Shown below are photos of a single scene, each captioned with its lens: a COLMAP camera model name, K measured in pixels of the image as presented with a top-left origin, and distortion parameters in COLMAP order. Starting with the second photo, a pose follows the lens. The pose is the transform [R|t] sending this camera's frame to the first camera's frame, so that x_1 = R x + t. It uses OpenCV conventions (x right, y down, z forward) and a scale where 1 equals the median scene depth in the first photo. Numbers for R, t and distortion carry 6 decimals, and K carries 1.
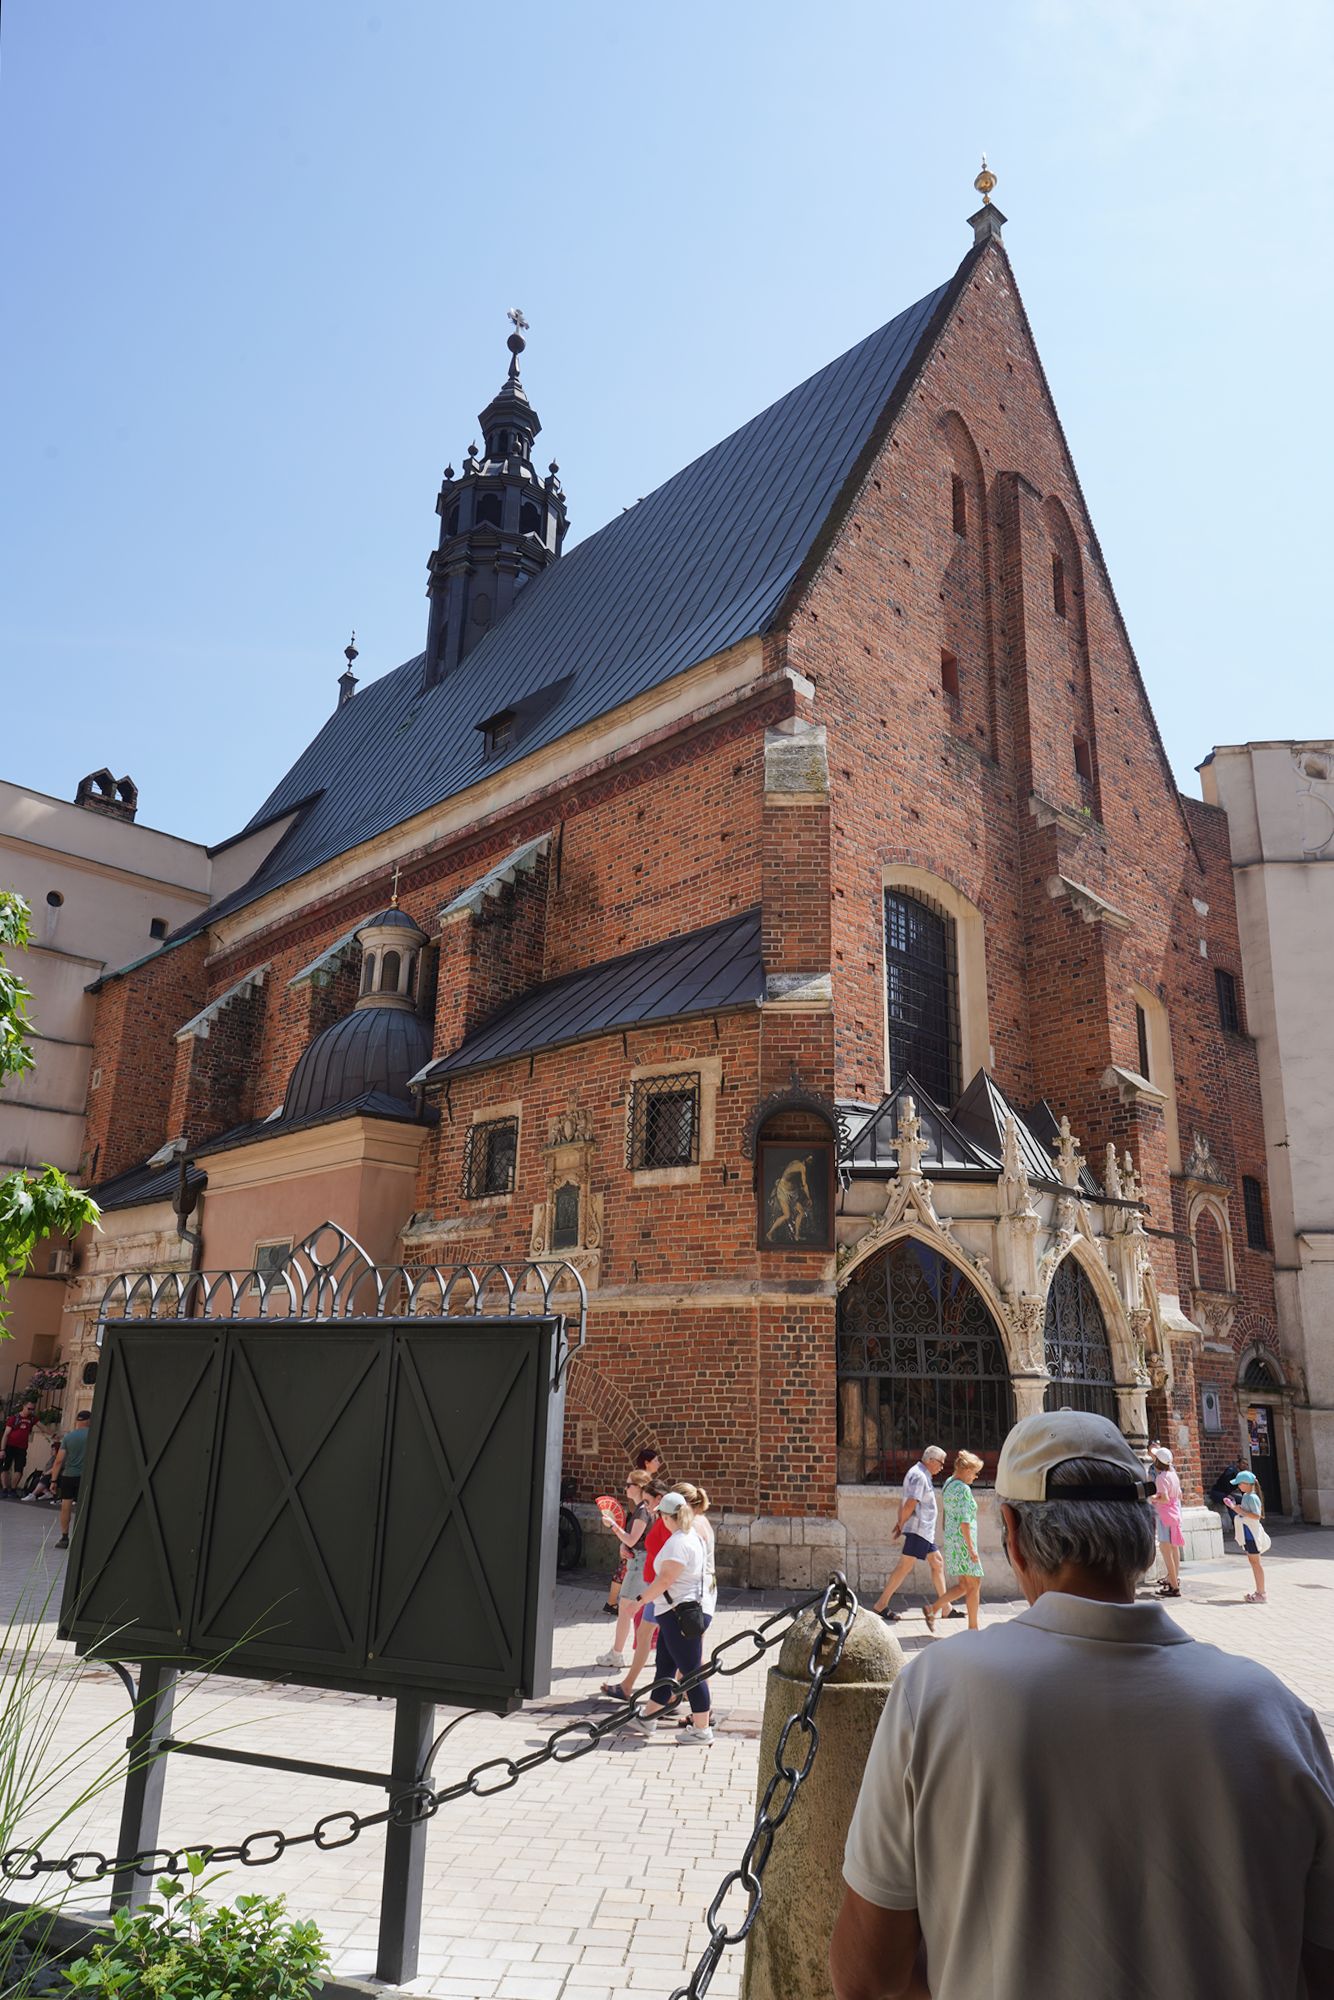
lens RADIAL K [[1318.0, 0, 676.6], [0, 1318.0, 1014.4], [0, 0, 1]] dist [-0.003746, 0.026404]
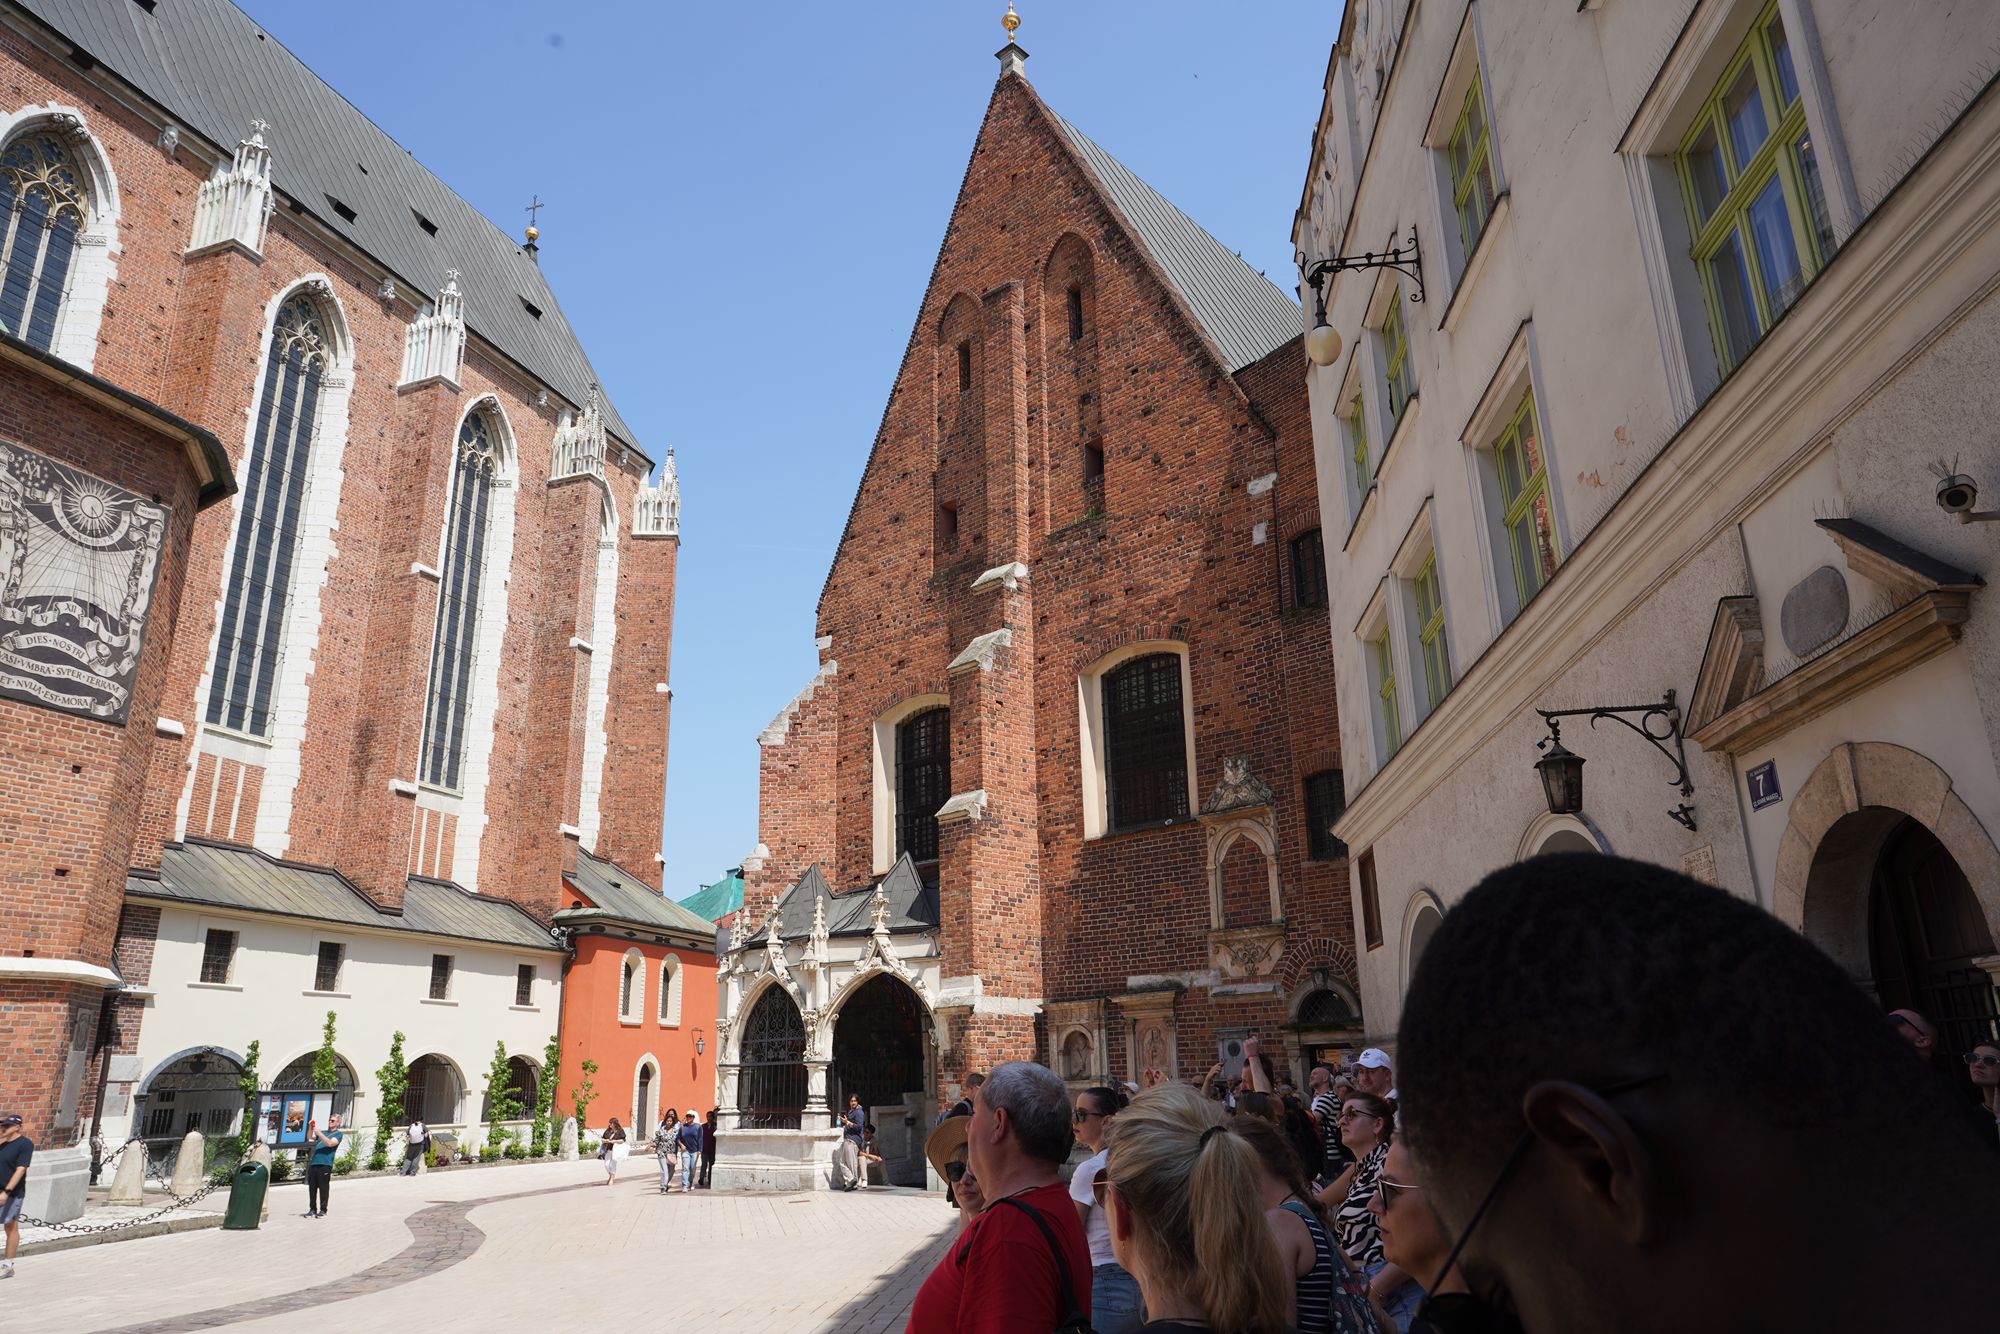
lens RADIAL K [[1321.0, 0, 994.6], [0, 1321.0, 680.1], [0, 0, 1]] dist [-0.028173, 0.020410]
pose [[0.078517, -0.327619, -0.941542, 1.493209], [0.306525, 0.906638, -0.289913, 0.303455], [0.948619, -0.265843, 0.171610, 0.823565]]
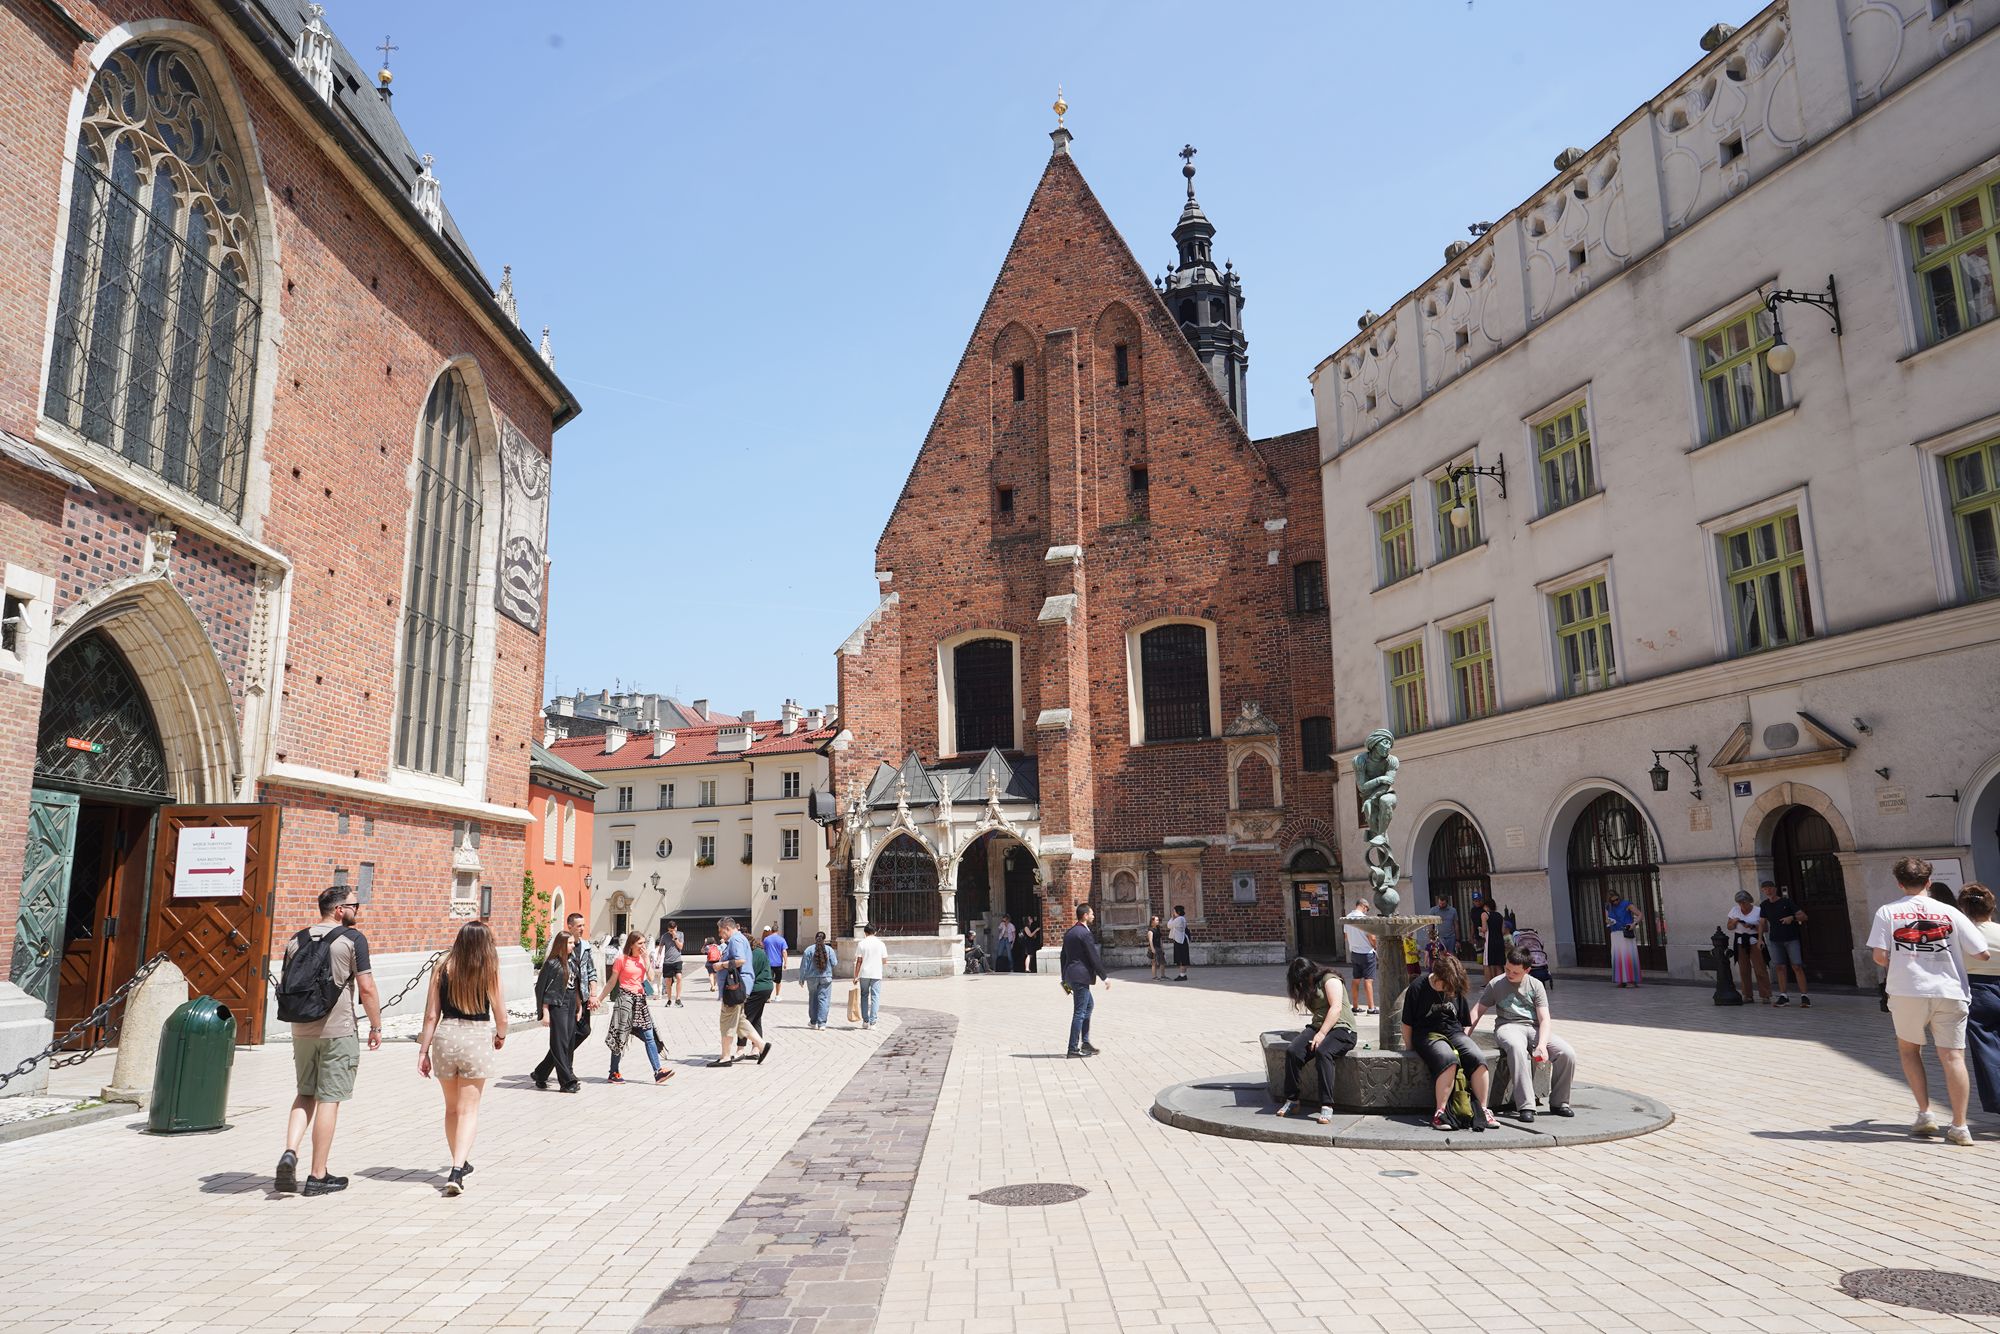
lens RADIAL K [[1321.0, 0, 994.6], [0, 1321.0, 680.1], [0, 0, 1]] dist [-0.028173, 0.020410]
pose [[0.416769, -0.201952, -0.886295, 1.841344], [0.292954, 0.952828, -0.079354, 0.119243], [0.860513, -0.226571, 0.456272, 0.128472]]
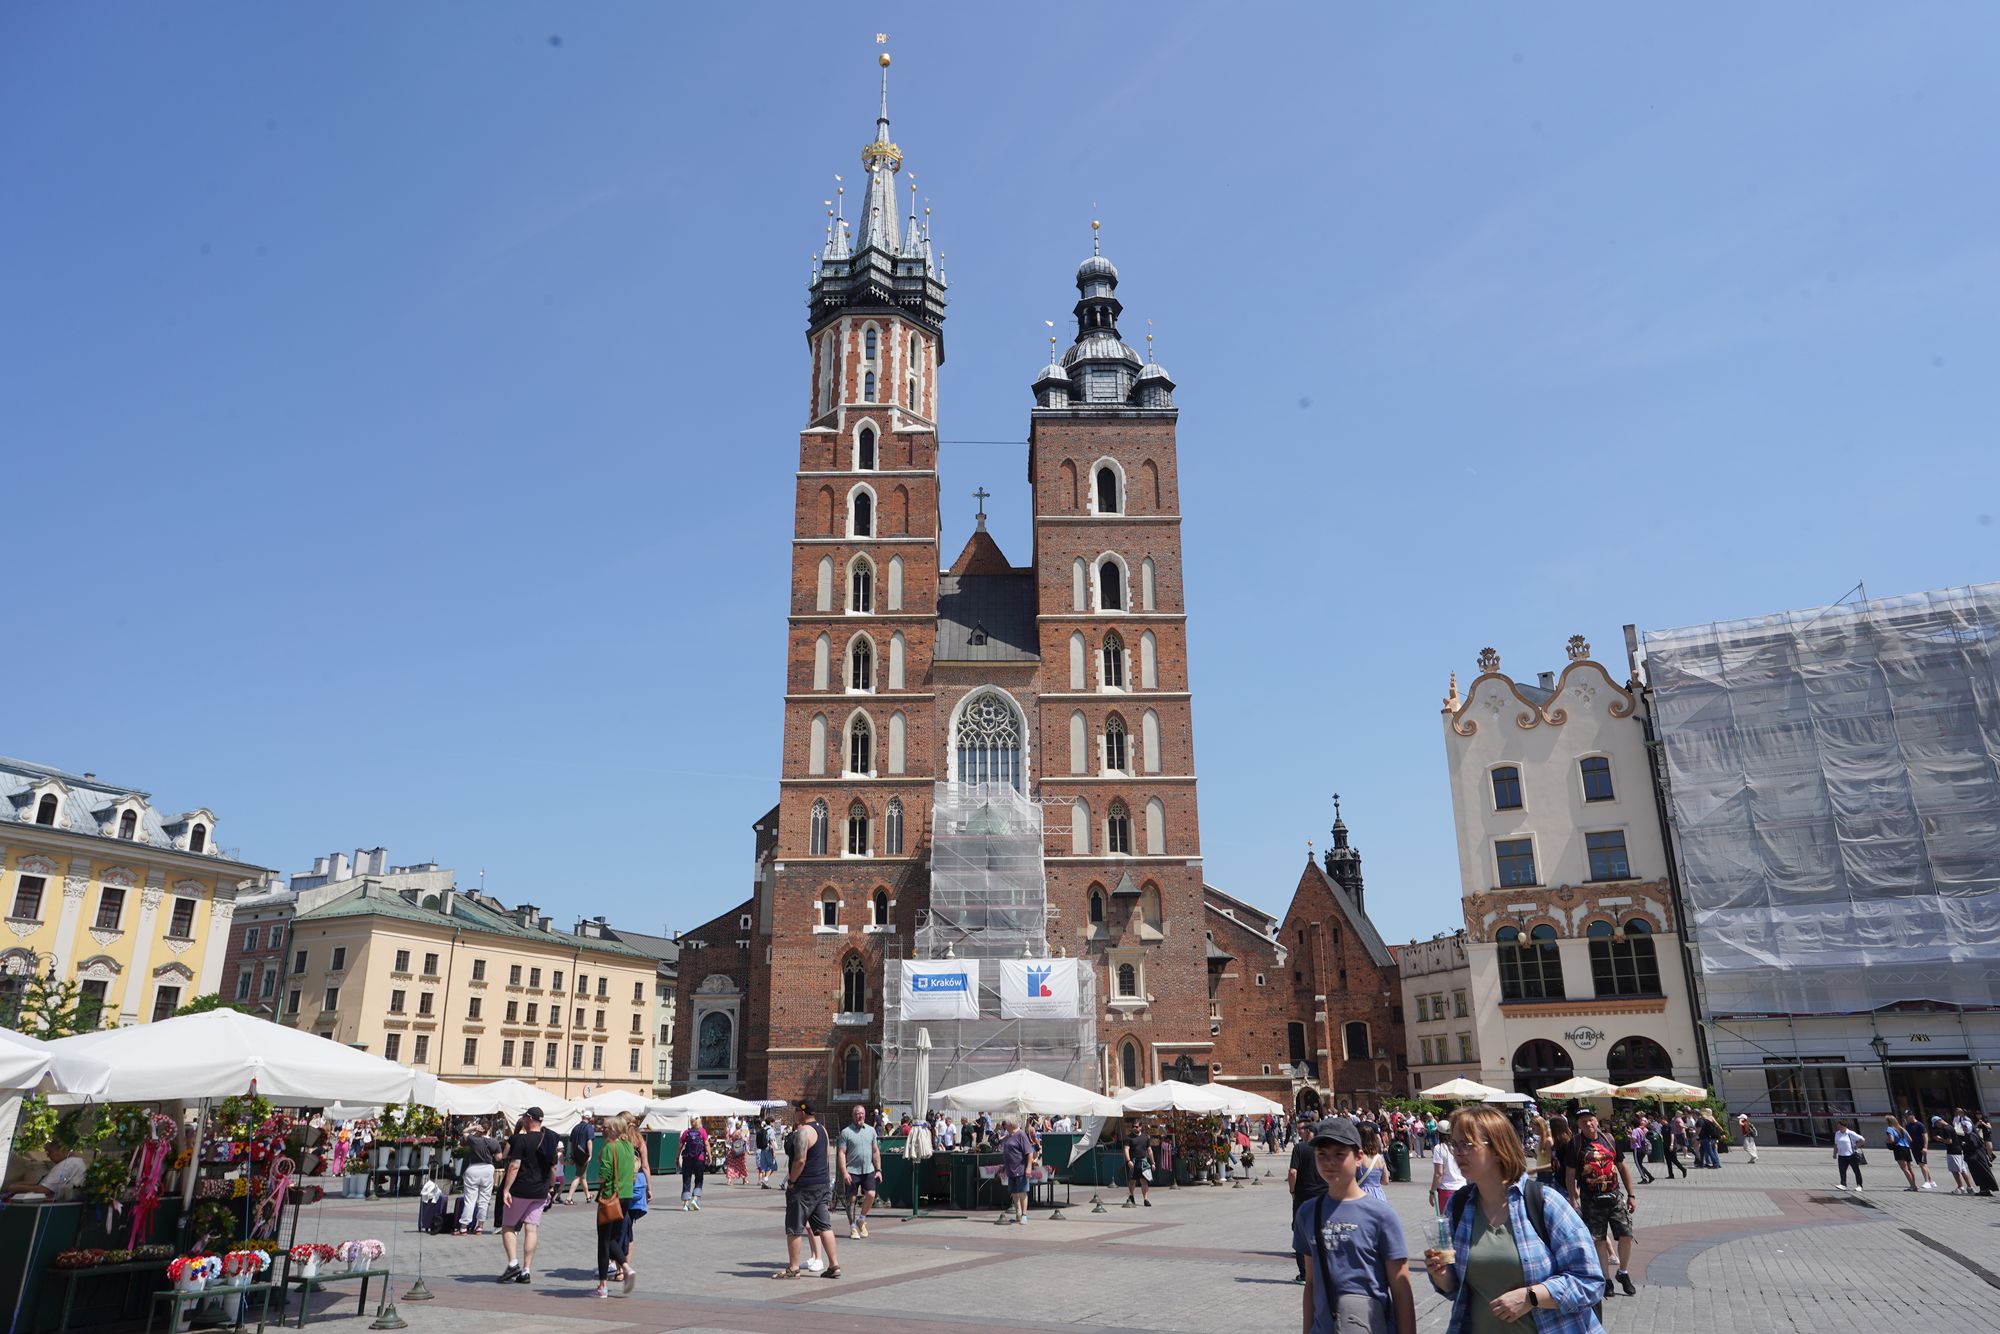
lens RADIAL K [[1321.0, 0, 994.6], [0, 1321.0, 680.1], [0, 0, 1]] dist [-0.028173, 0.020410]
pose [[0.392953, -0.321635, -0.861475, 5.248032], [0.283534, 0.933569, -0.219220, -0.610302], [0.874755, -0.158114, 0.458043, -2.655270]]
